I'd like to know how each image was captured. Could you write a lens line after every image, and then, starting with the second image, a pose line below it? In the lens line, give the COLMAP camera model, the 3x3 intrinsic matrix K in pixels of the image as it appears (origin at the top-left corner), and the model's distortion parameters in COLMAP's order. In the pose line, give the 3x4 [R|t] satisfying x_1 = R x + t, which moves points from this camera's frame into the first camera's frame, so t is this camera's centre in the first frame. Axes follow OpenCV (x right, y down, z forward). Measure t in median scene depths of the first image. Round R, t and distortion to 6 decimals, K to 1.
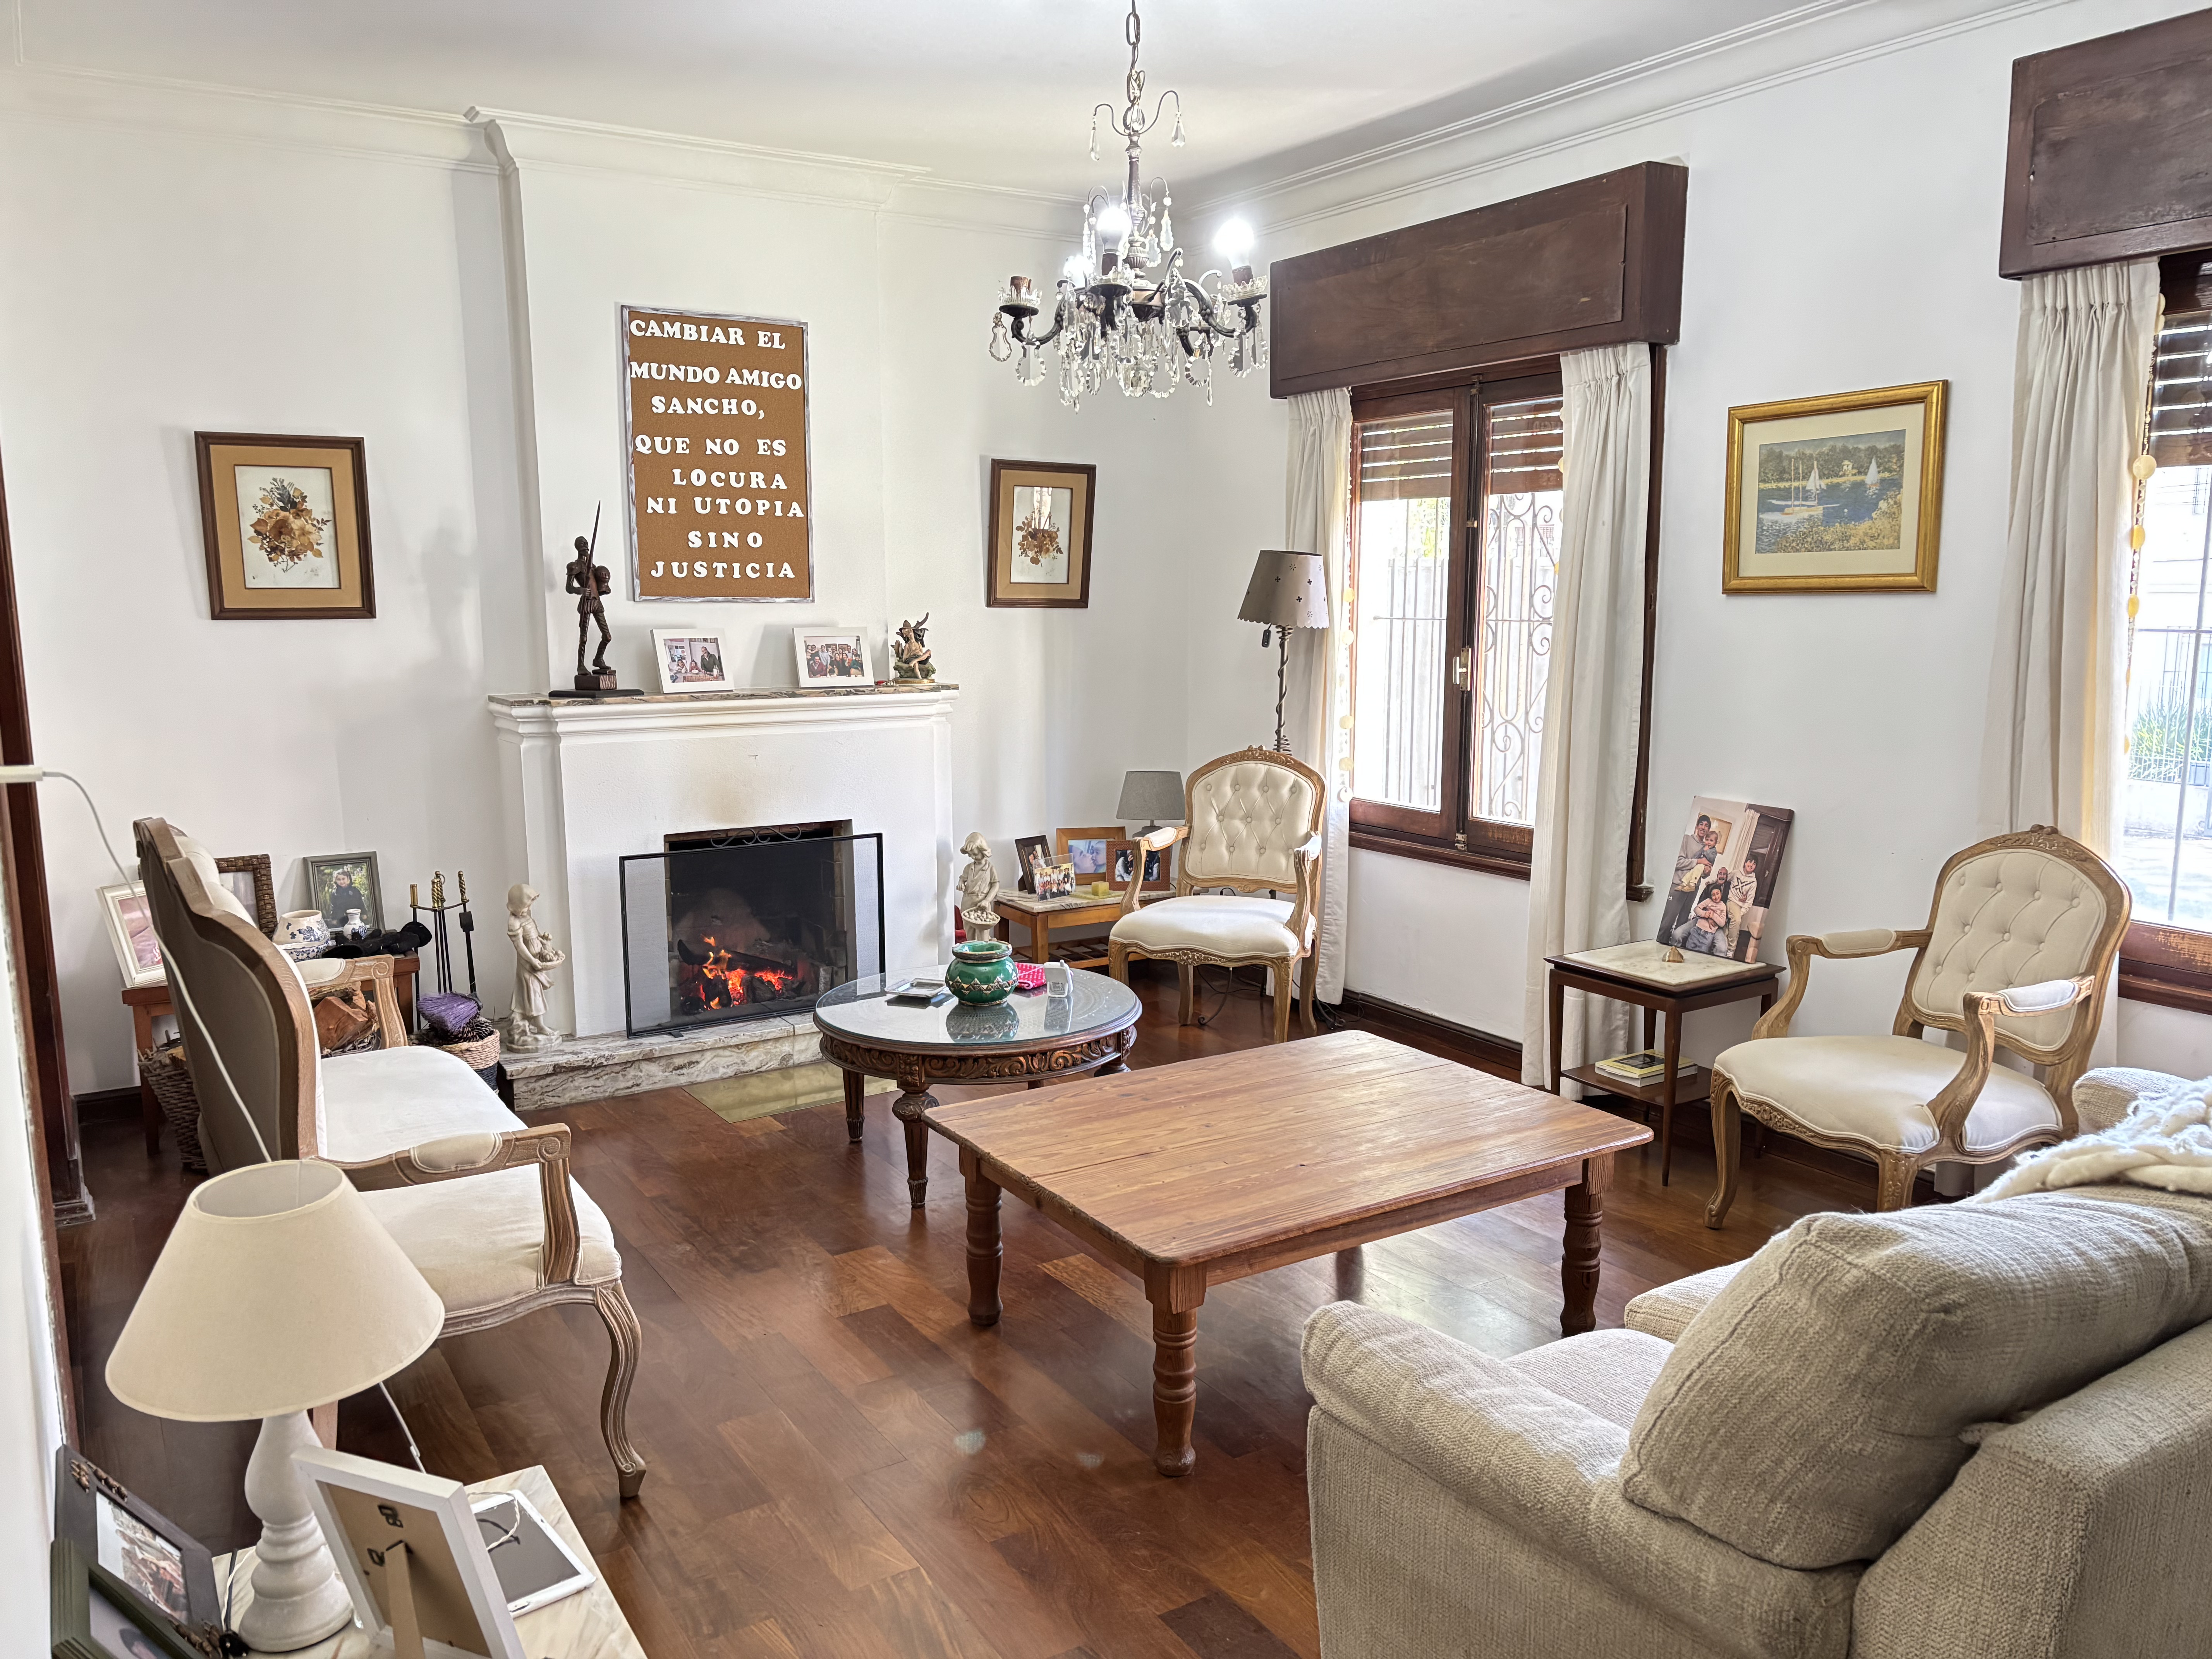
lens RADIAL K [[1649.4, 0, 1108.8], [0, 1649.4, 829.5], [0, 0, 1]] dist [0.029273, -0.028631]
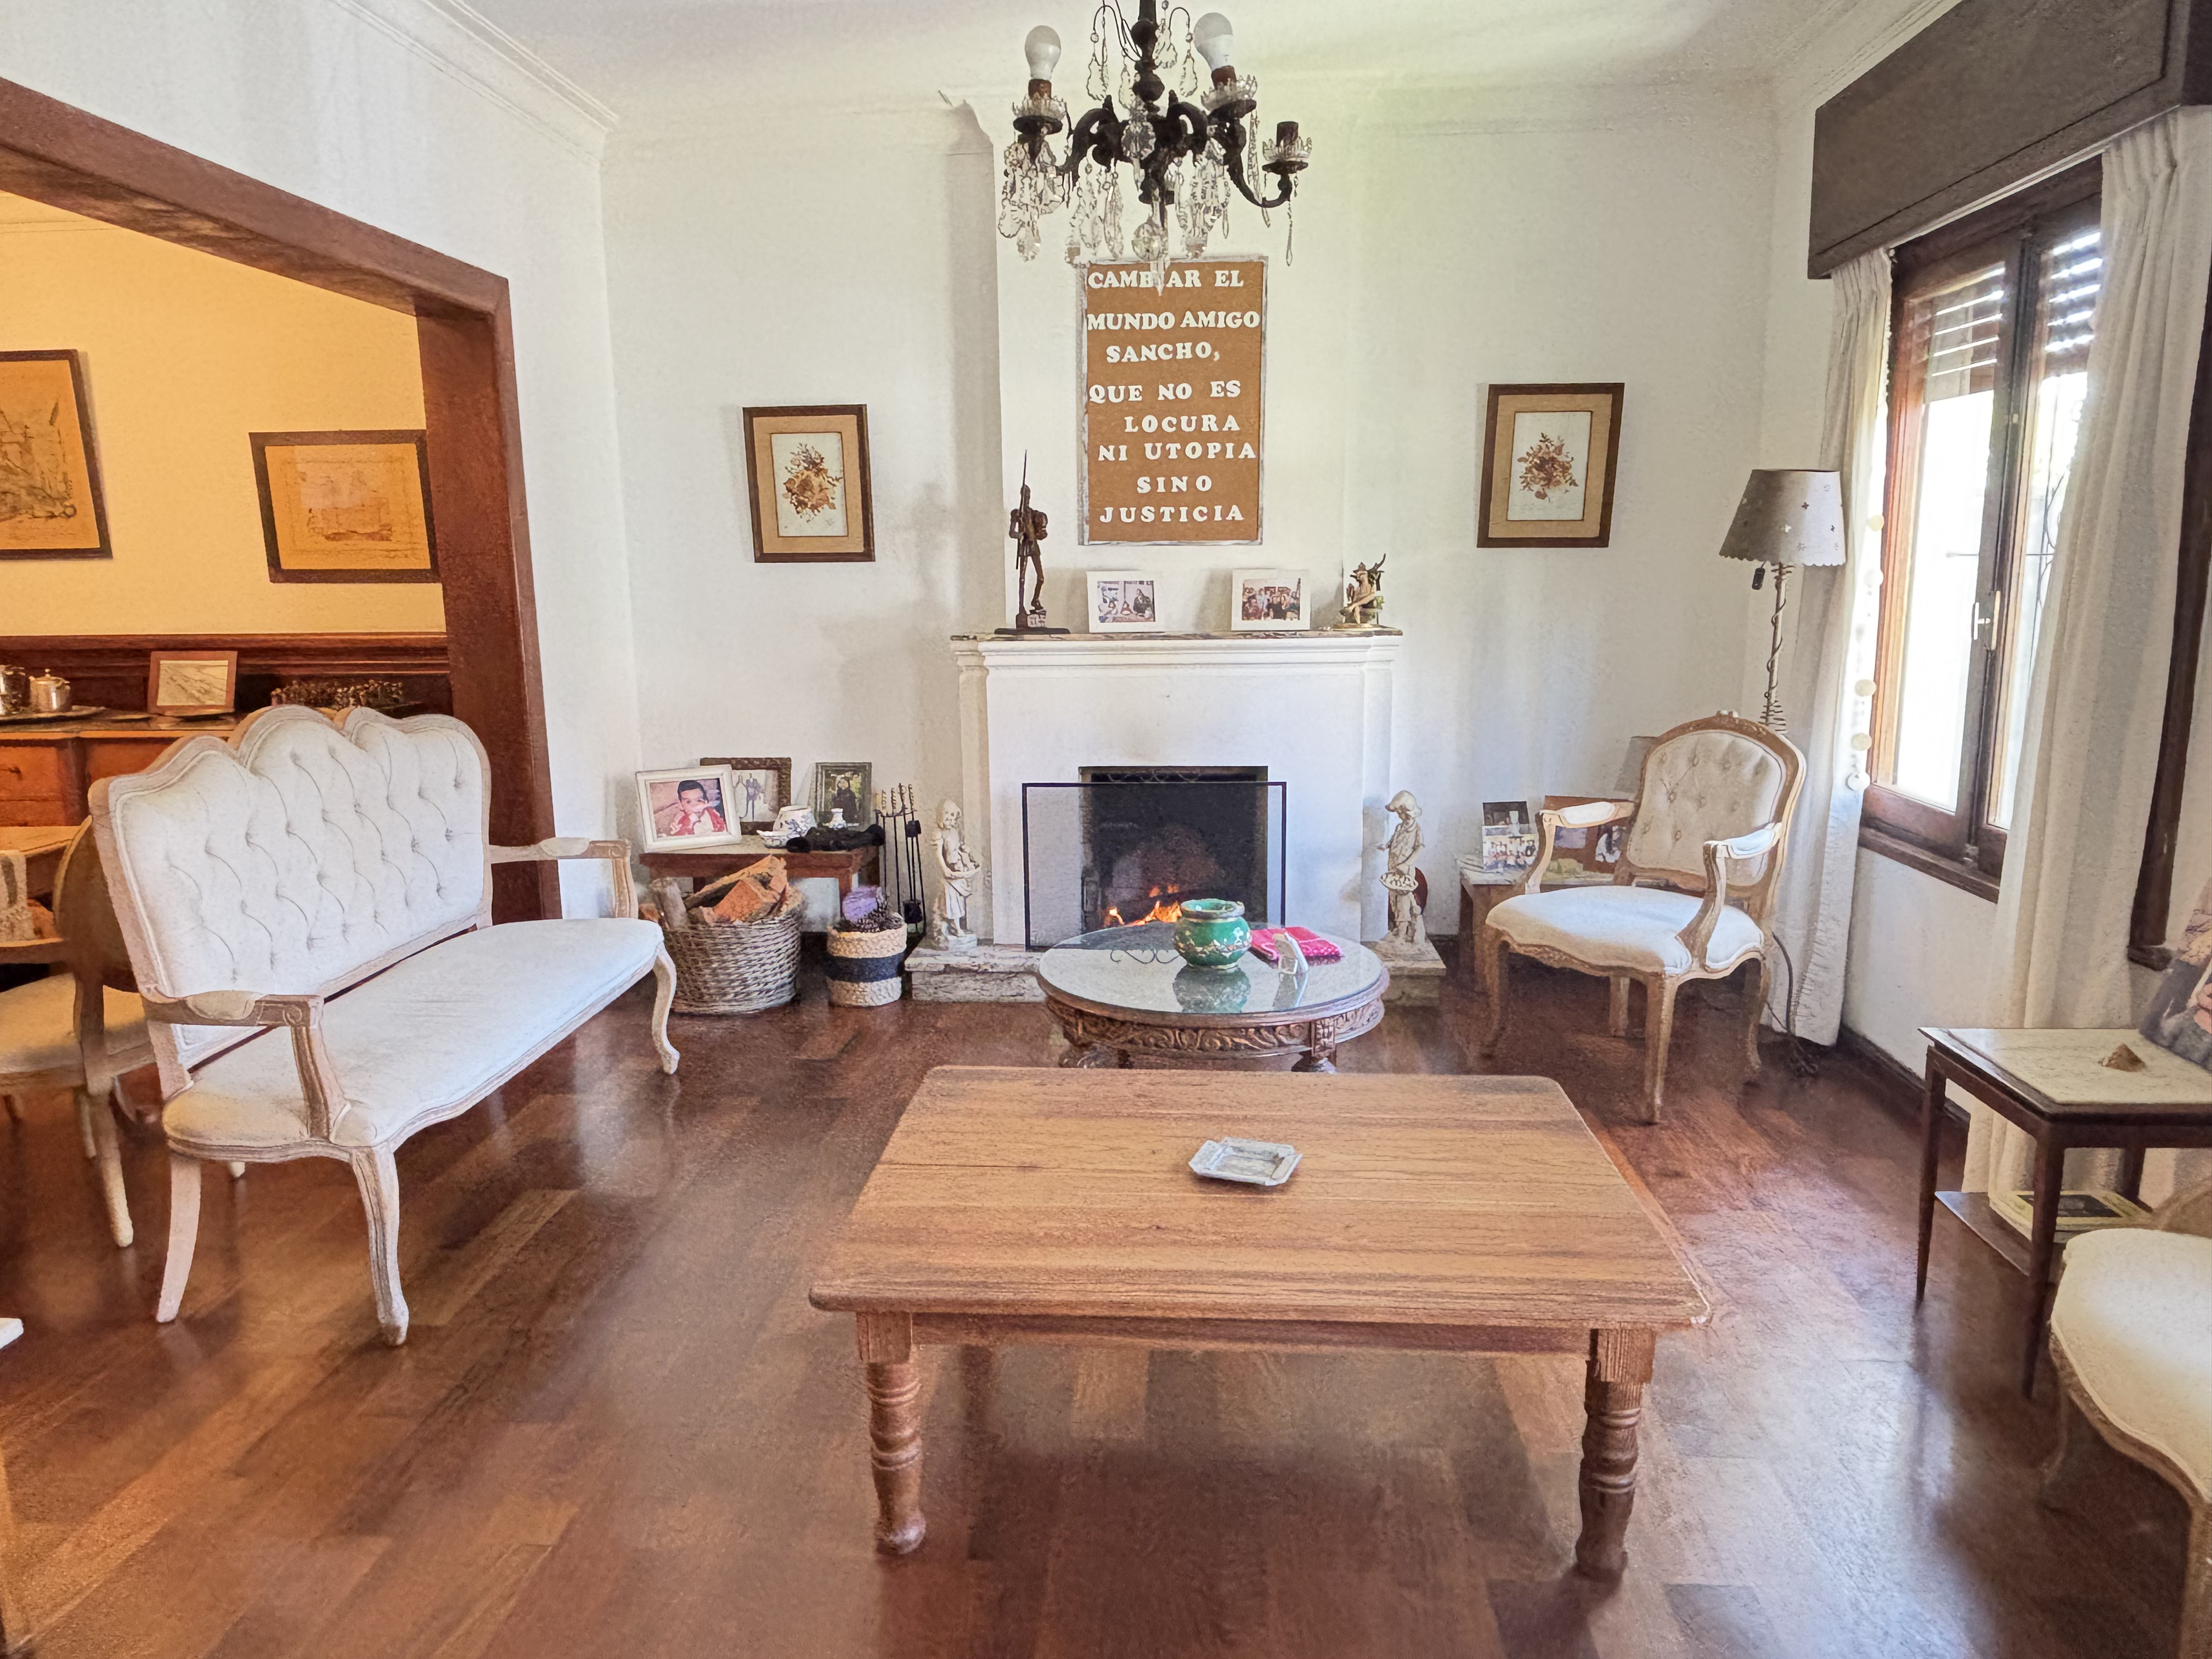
lens RADIAL K [[1448.9, 0, 1101.4], [0, 1448.9, 826.8], [0, 0, 1]] dist [0.032267, -0.030616]
pose [[0.809944, 0.097080, -0.578417, 0.278424], [-0.076187, 0.995265, 0.060359, -0.015152], [0.581538, -0.004820, 0.813505, 0.248425]]
